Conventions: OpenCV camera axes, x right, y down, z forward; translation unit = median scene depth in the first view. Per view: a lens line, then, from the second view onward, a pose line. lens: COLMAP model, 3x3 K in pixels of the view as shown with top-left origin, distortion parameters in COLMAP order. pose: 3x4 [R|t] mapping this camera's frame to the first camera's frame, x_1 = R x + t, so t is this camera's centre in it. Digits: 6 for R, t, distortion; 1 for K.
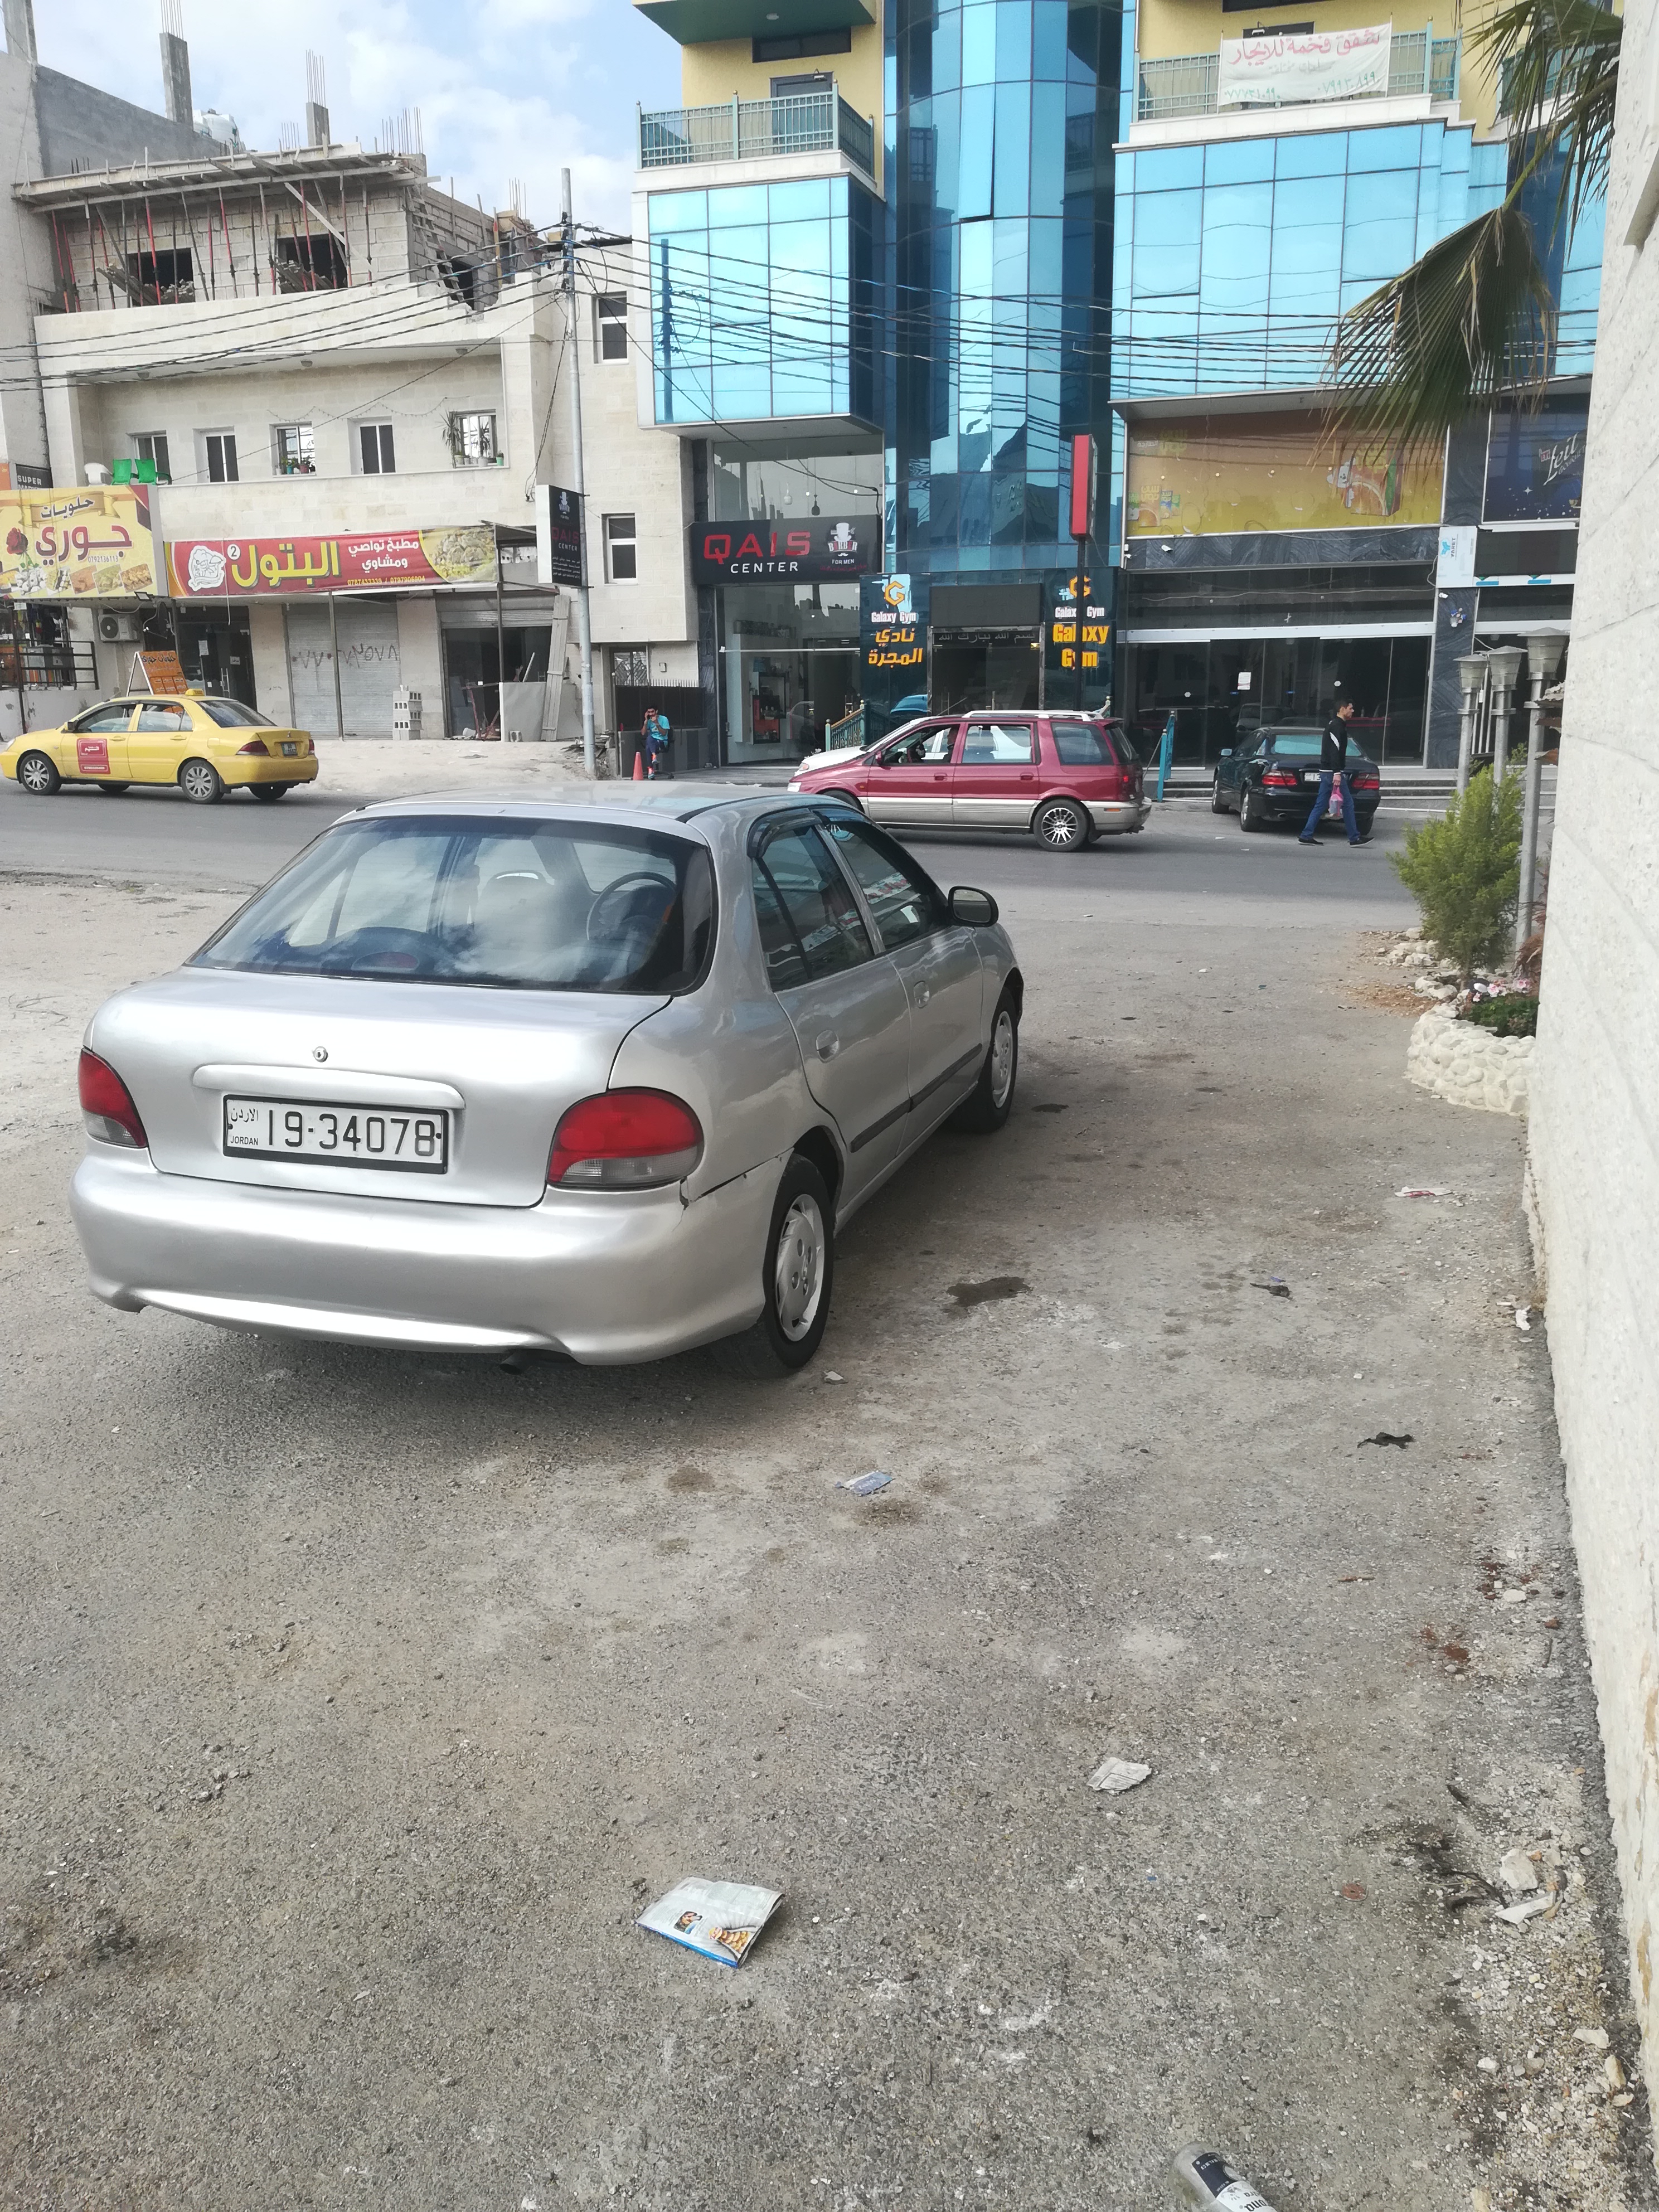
lens RADIAL K [[1714.9, 0, 823.1], [0, 1714.9, 1116.0], [0, 0, 1]] dist [0.051051, -0.063360]
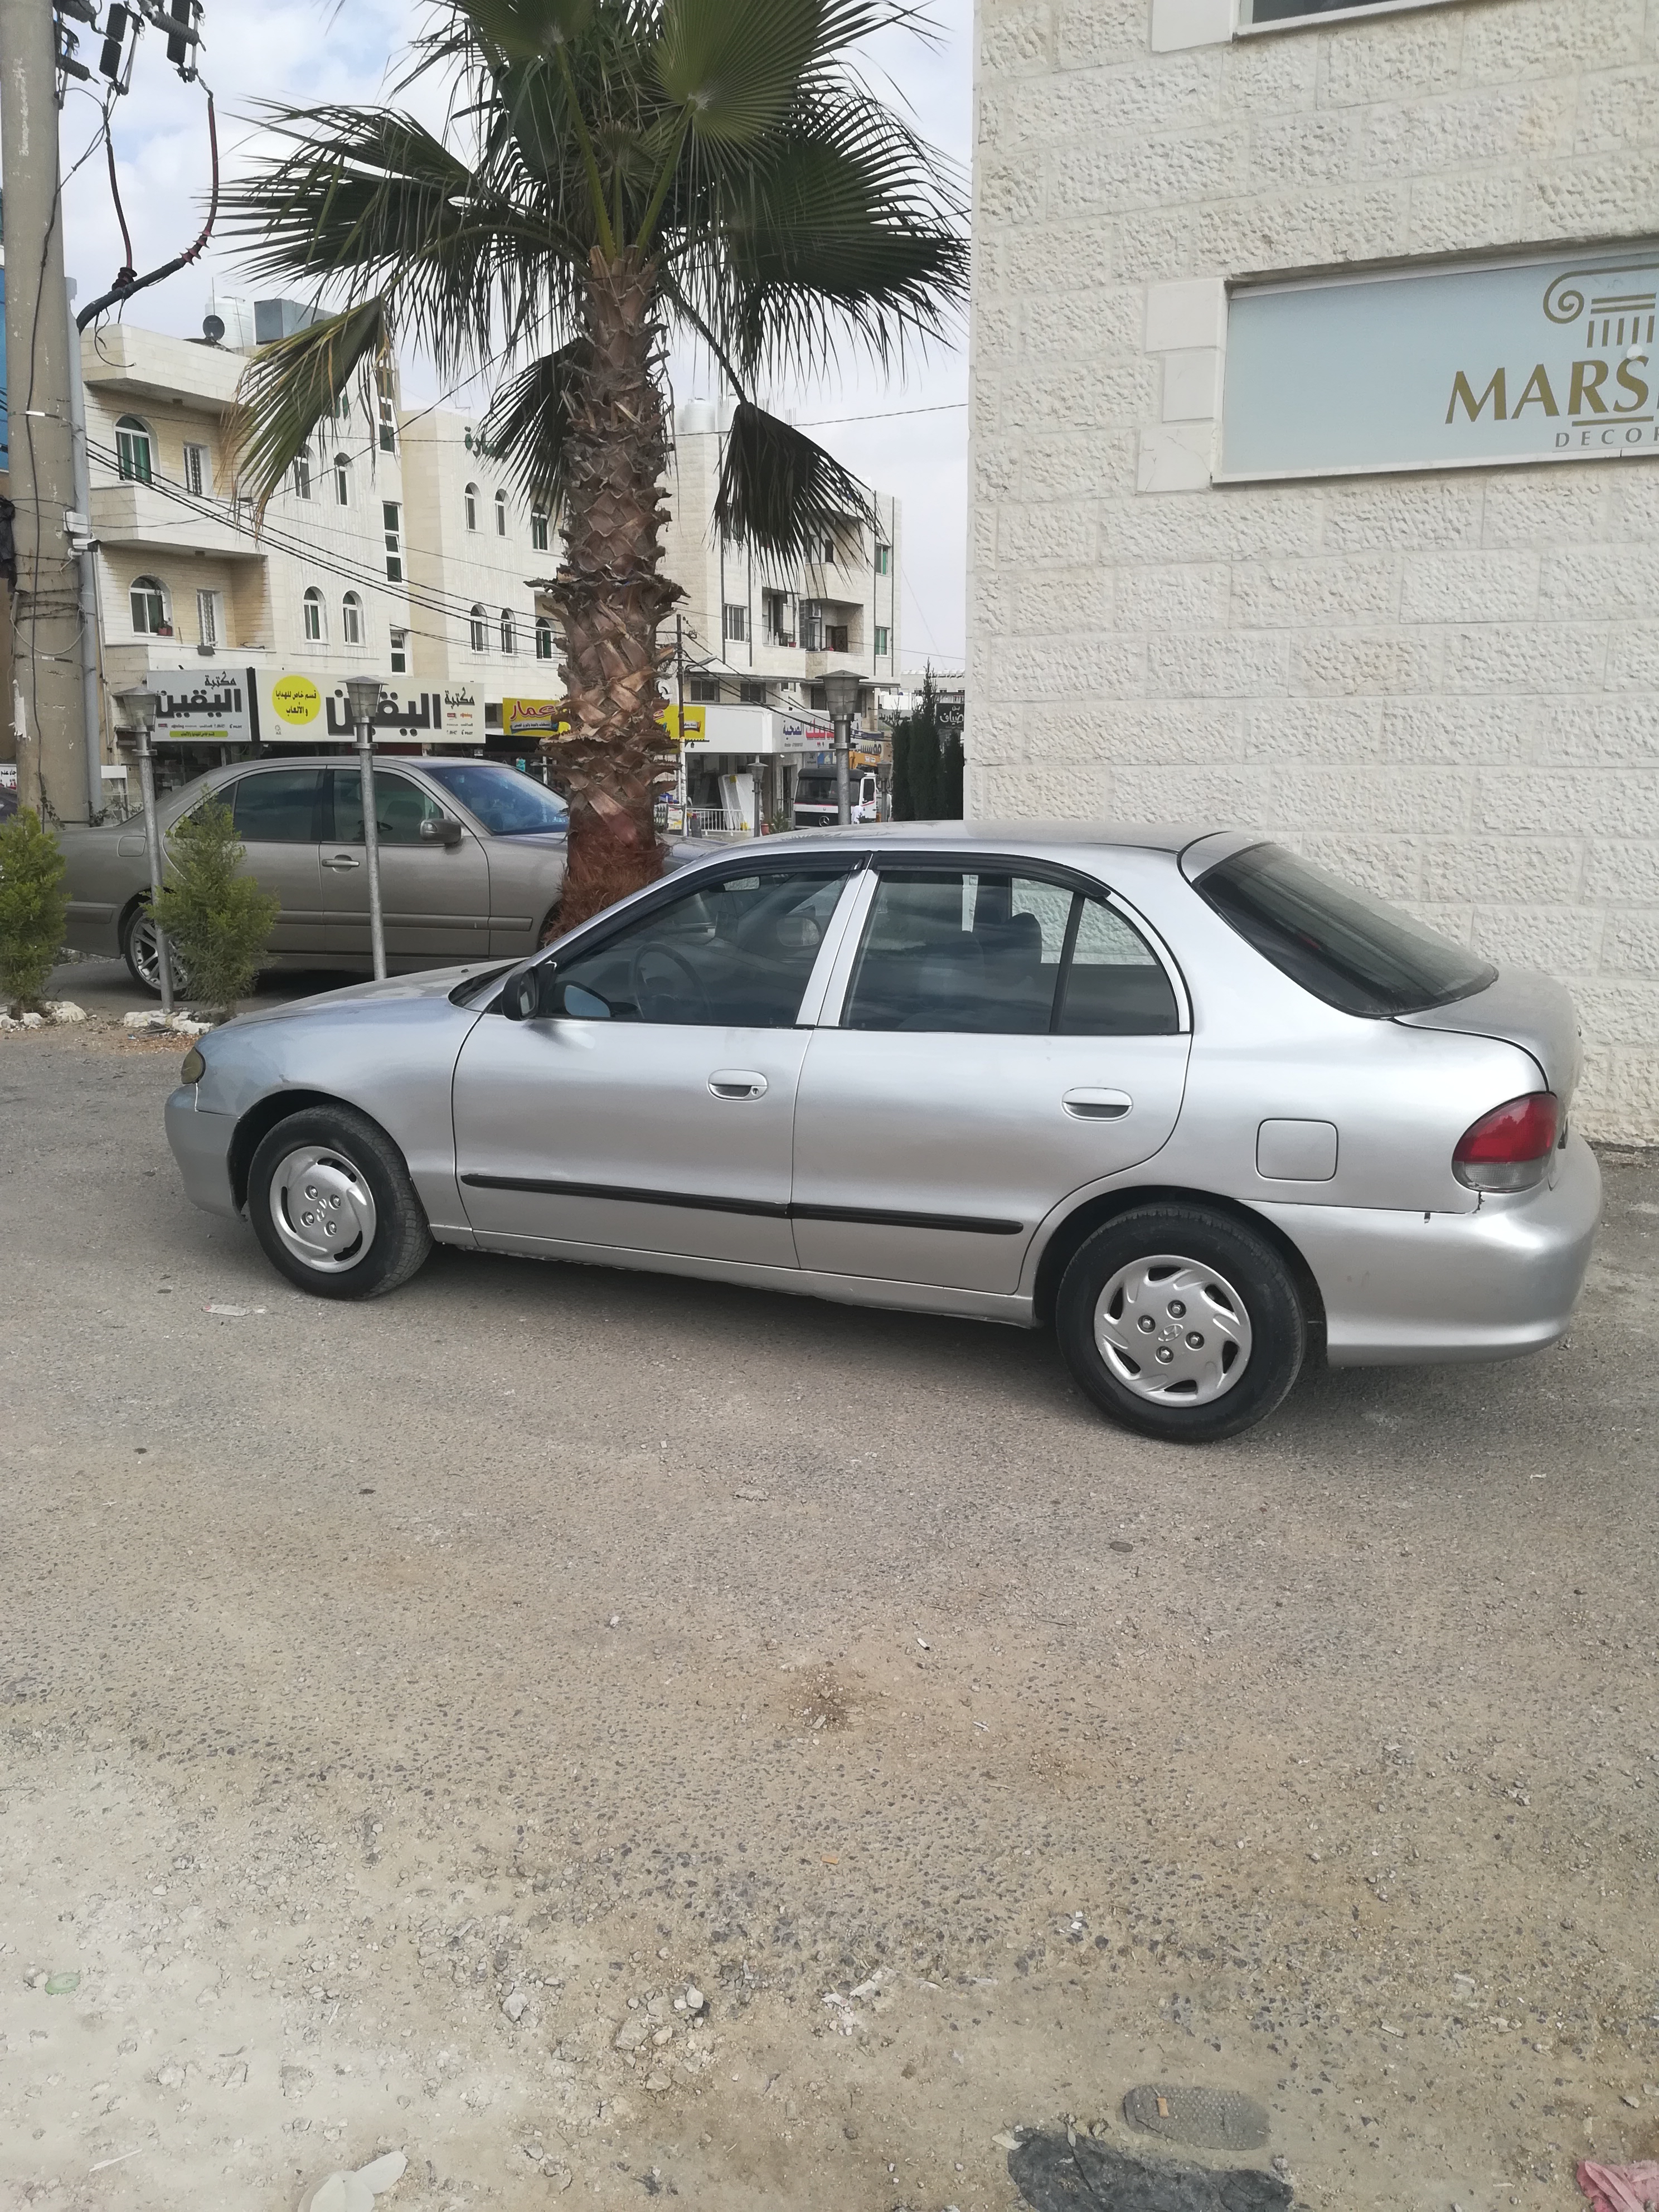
lens RADIAL K [[1714.9, 0, 826.2], [0, 1714.9, 1112.0], [0, 0, 1]] dist [0.051051, -0.063360]
pose [[0.090575, -0.205666, 0.974422, -0.185131], [0.232420, 0.955790, 0.180129, -0.038939], [-0.968389, 0.210160, 0.134371, 0.165918]]
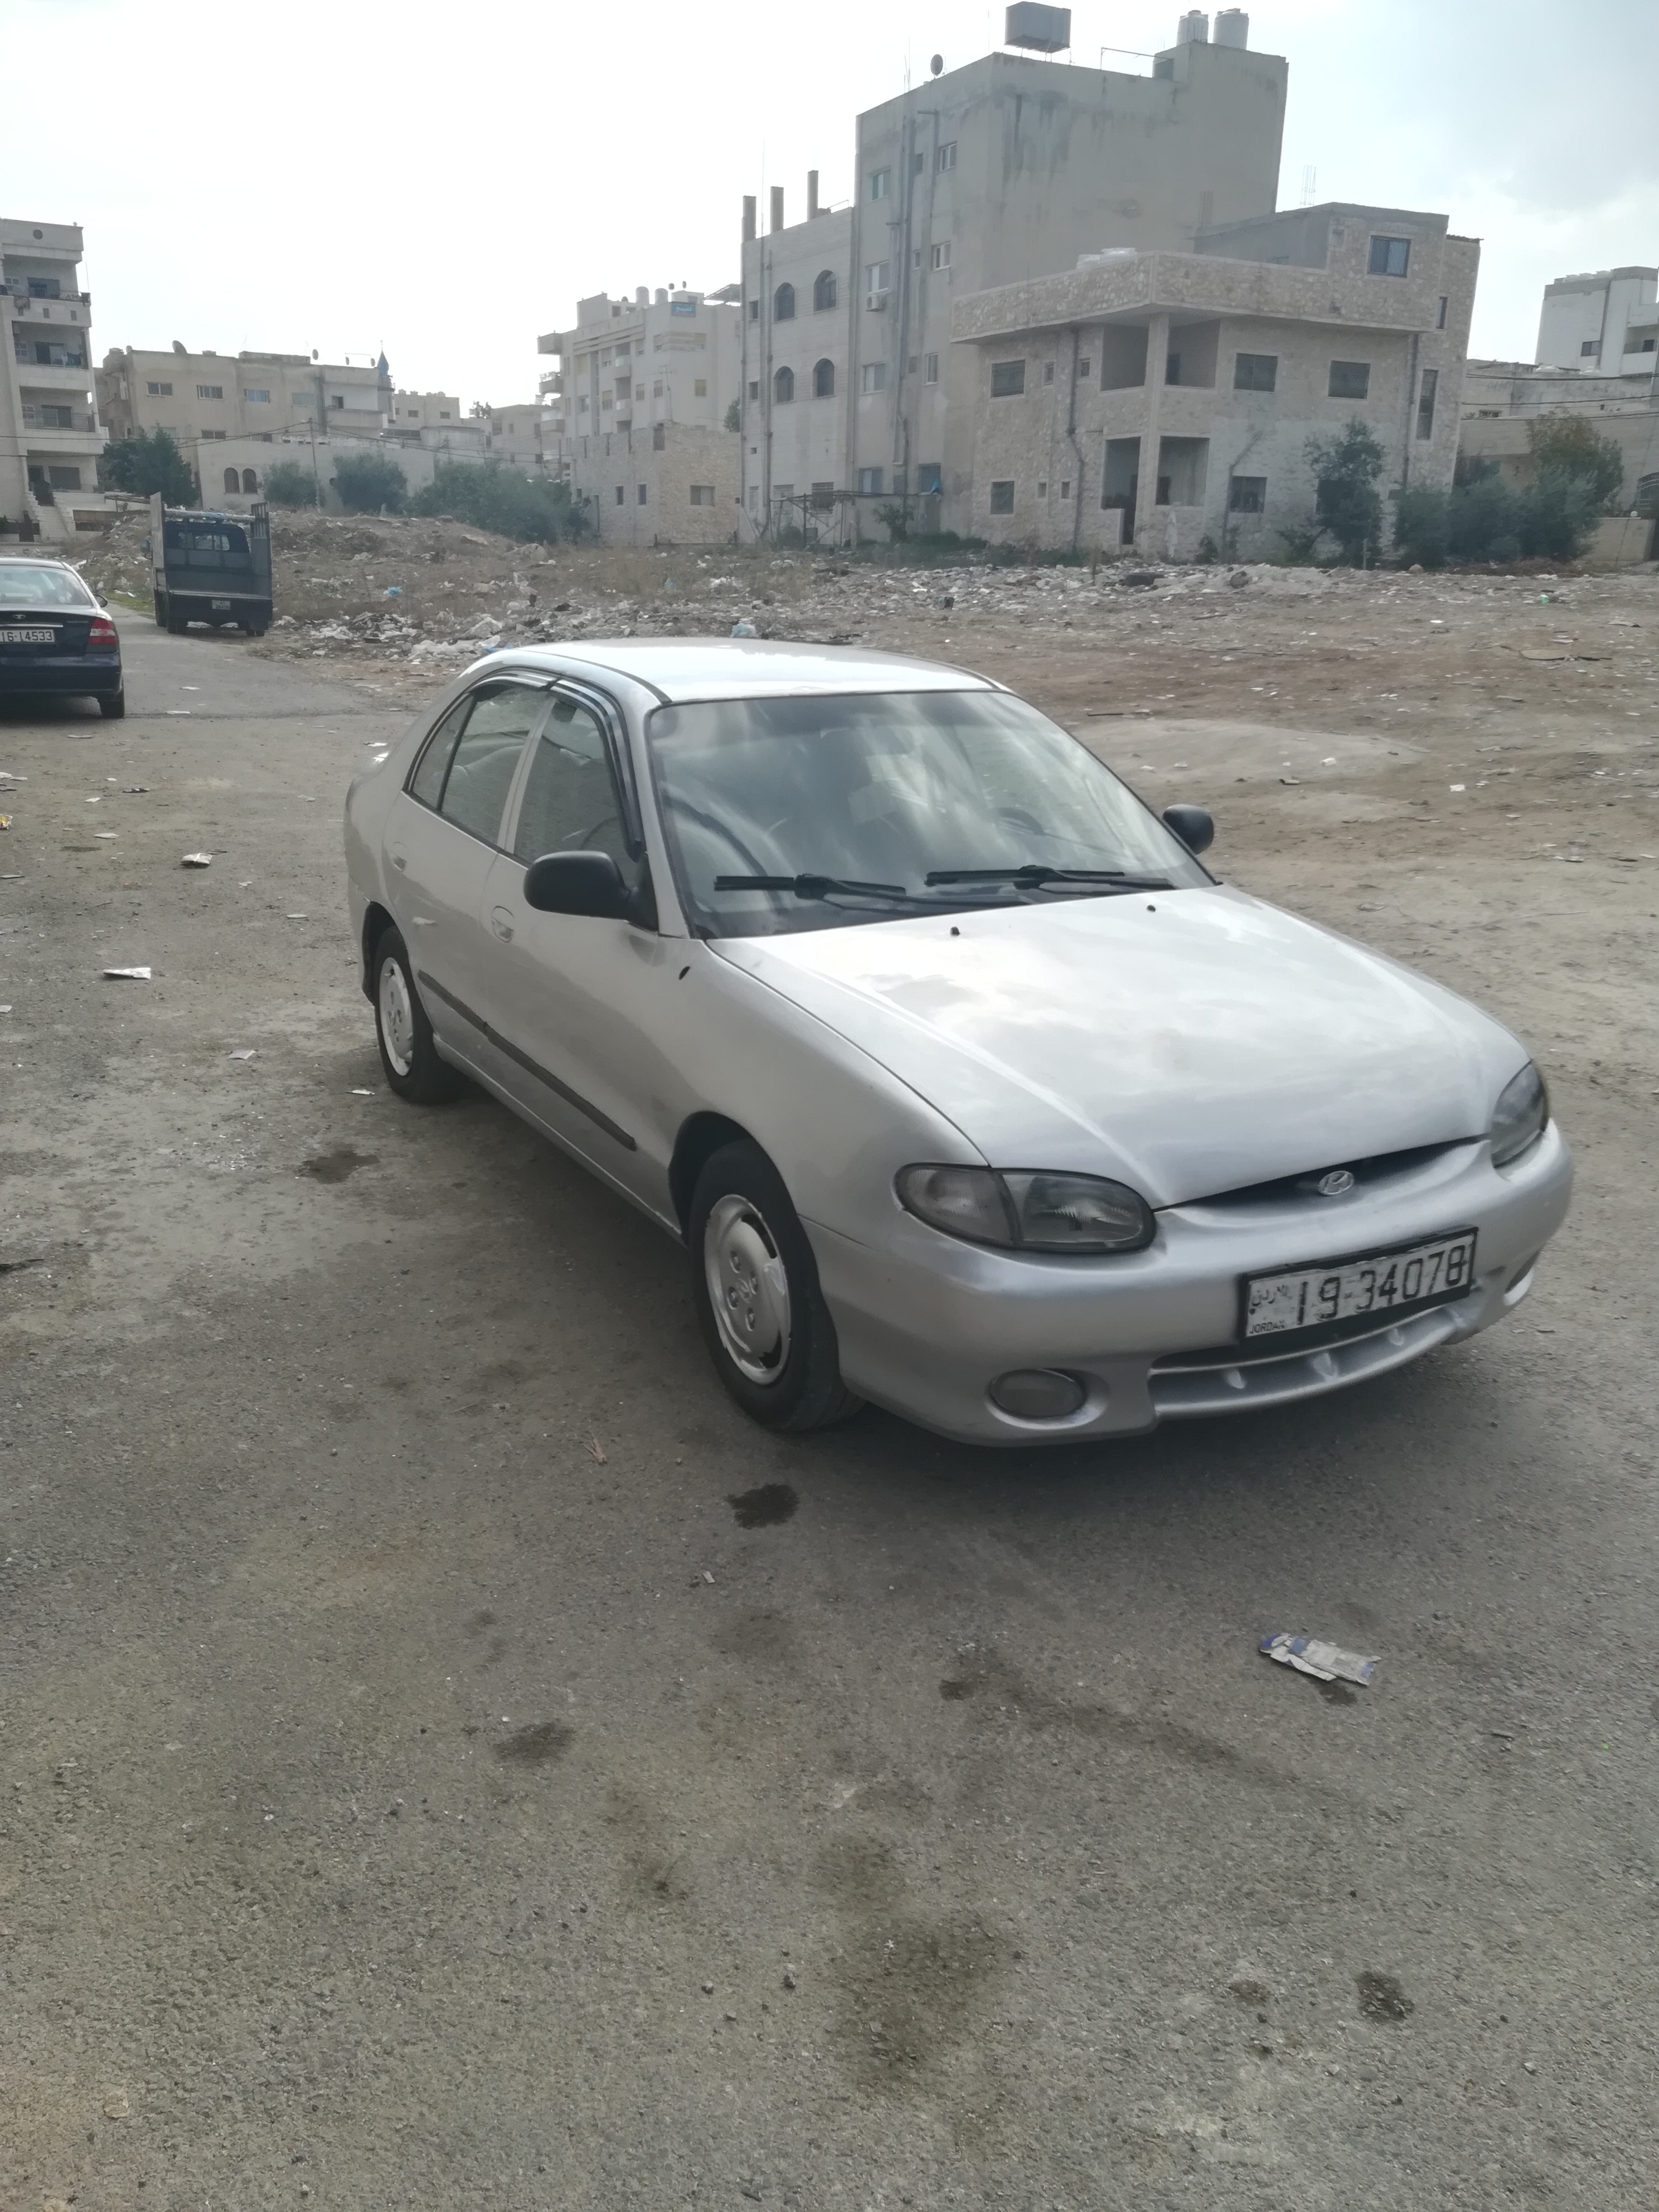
lens RADIAL K [[1714.9, 0, 839.5], [0, 1714.9, 1112.6], [0, 0, 1]] dist [0.051051, -0.063360]
pose [[-0.684981, 0.223062, -0.693574, 0.094181], [-0.180729, 0.870199, 0.458357, -0.069951], [0.705789, 0.439315, -0.555756, 0.283549]]
